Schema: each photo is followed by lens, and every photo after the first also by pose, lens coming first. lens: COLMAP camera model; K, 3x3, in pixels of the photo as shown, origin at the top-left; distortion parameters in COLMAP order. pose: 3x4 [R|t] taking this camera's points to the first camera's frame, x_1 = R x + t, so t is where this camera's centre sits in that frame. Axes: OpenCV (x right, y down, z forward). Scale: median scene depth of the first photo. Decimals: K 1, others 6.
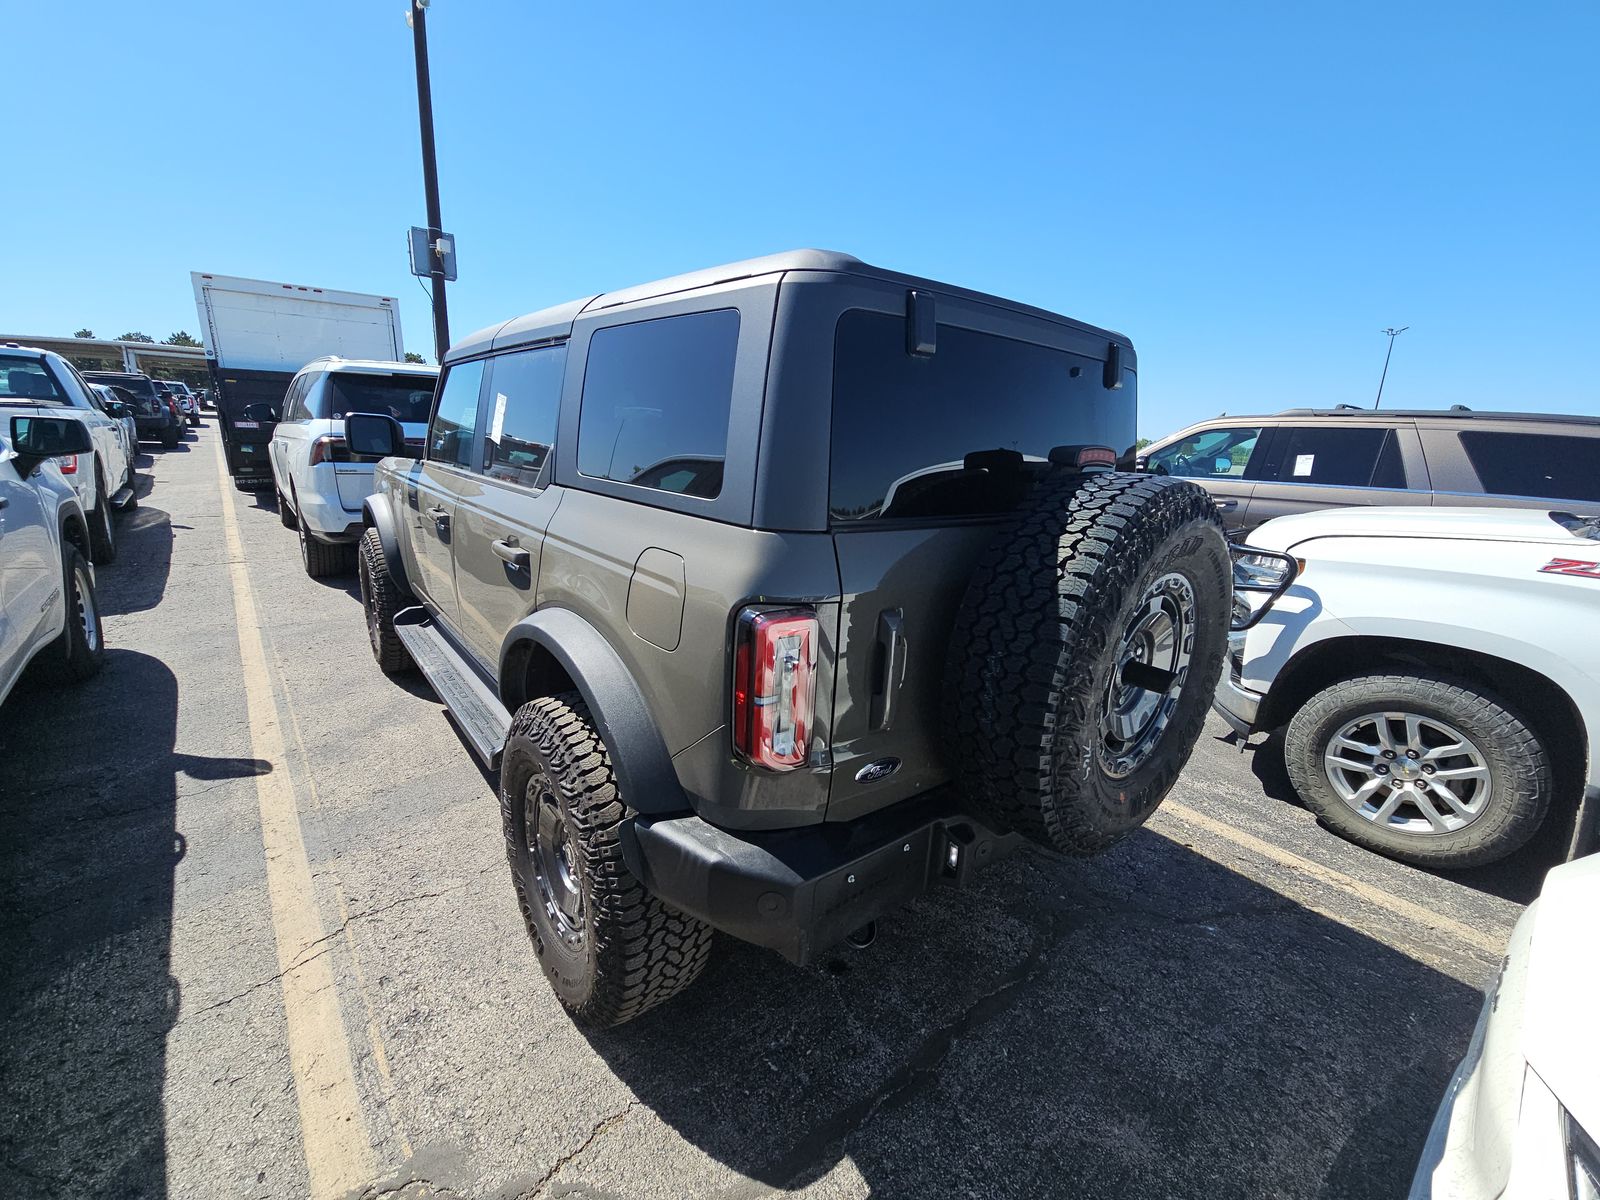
lens RADIAL K [[649.6, 0, 792.1], [0, 649.6, 597.0], [0, 0, 1]] dist [0.021350, -0.012598]
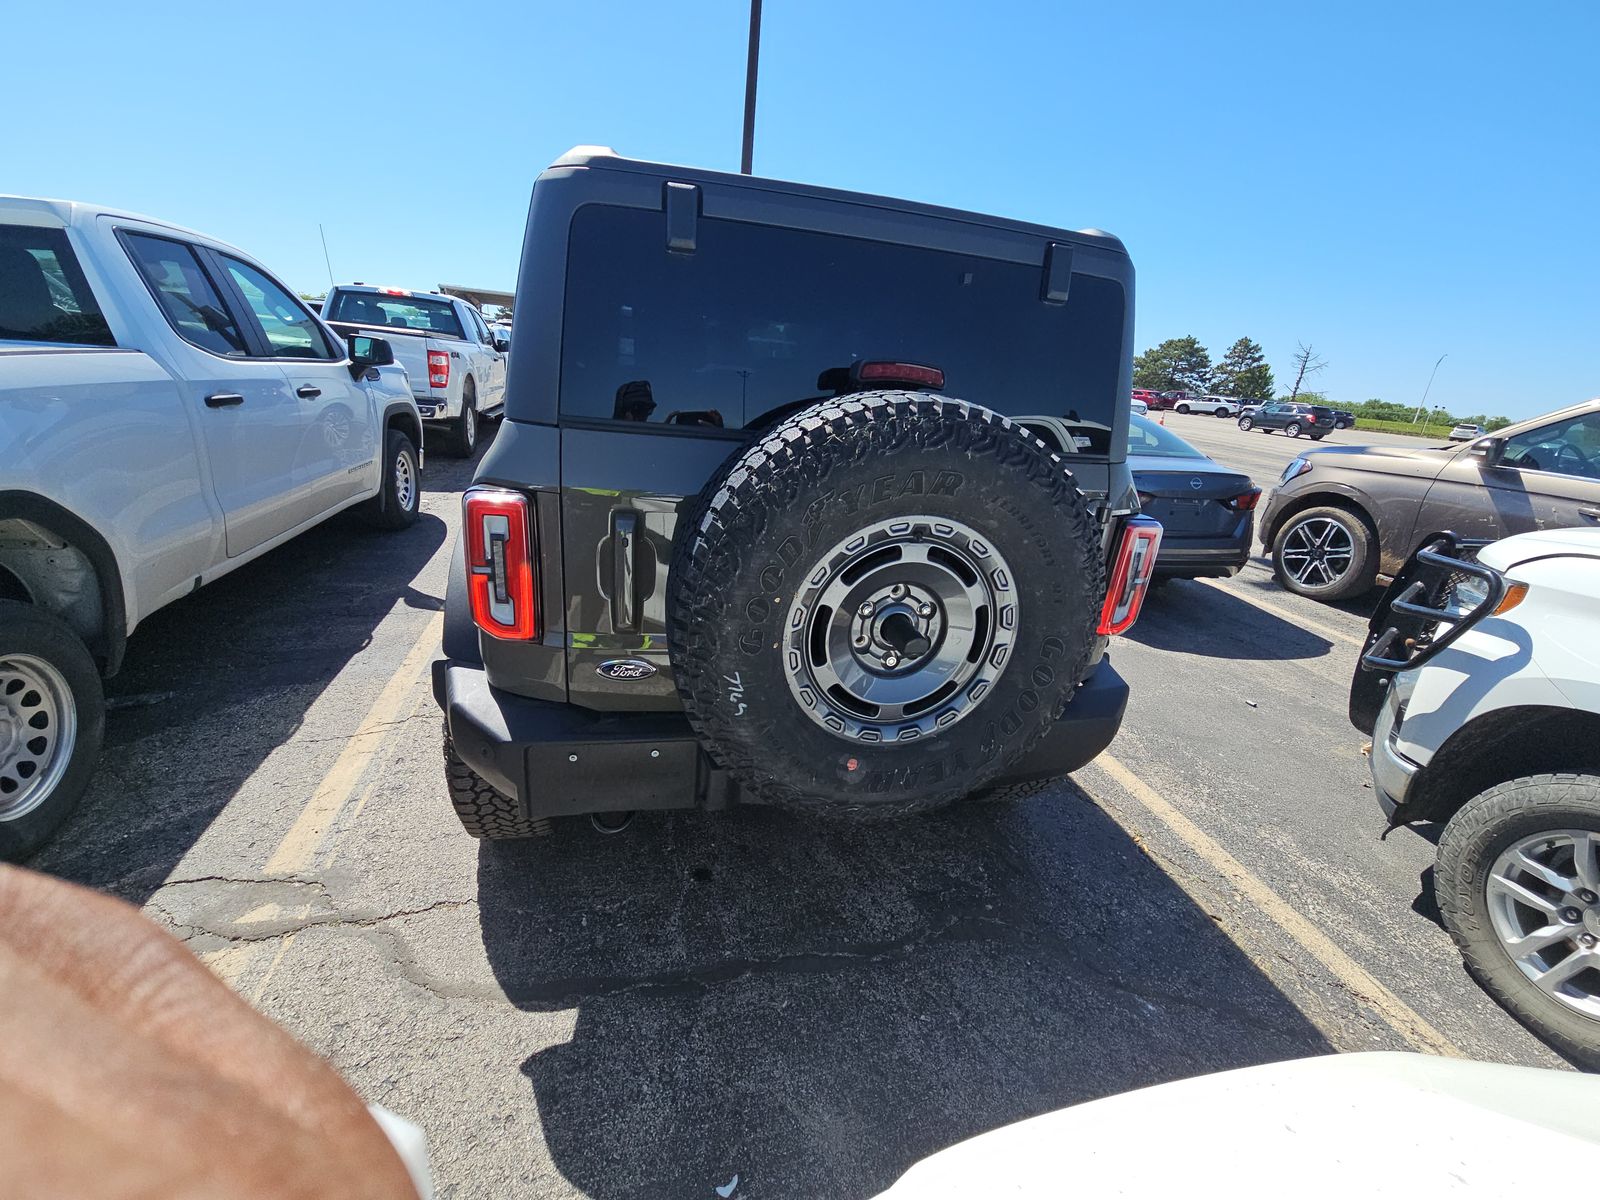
lens RADIAL K [[646.9, 0, 797.6], [0, 646.9, 602.9], [0, 0, 1]] dist [0.030049, -0.021881]
pose [[0.894910, 0.180929, -0.407922, 0.400729], [-0.152261, 0.983064, 0.101991, 0.006911], [0.419466, -0.029163, 0.907302, 0.095616]]
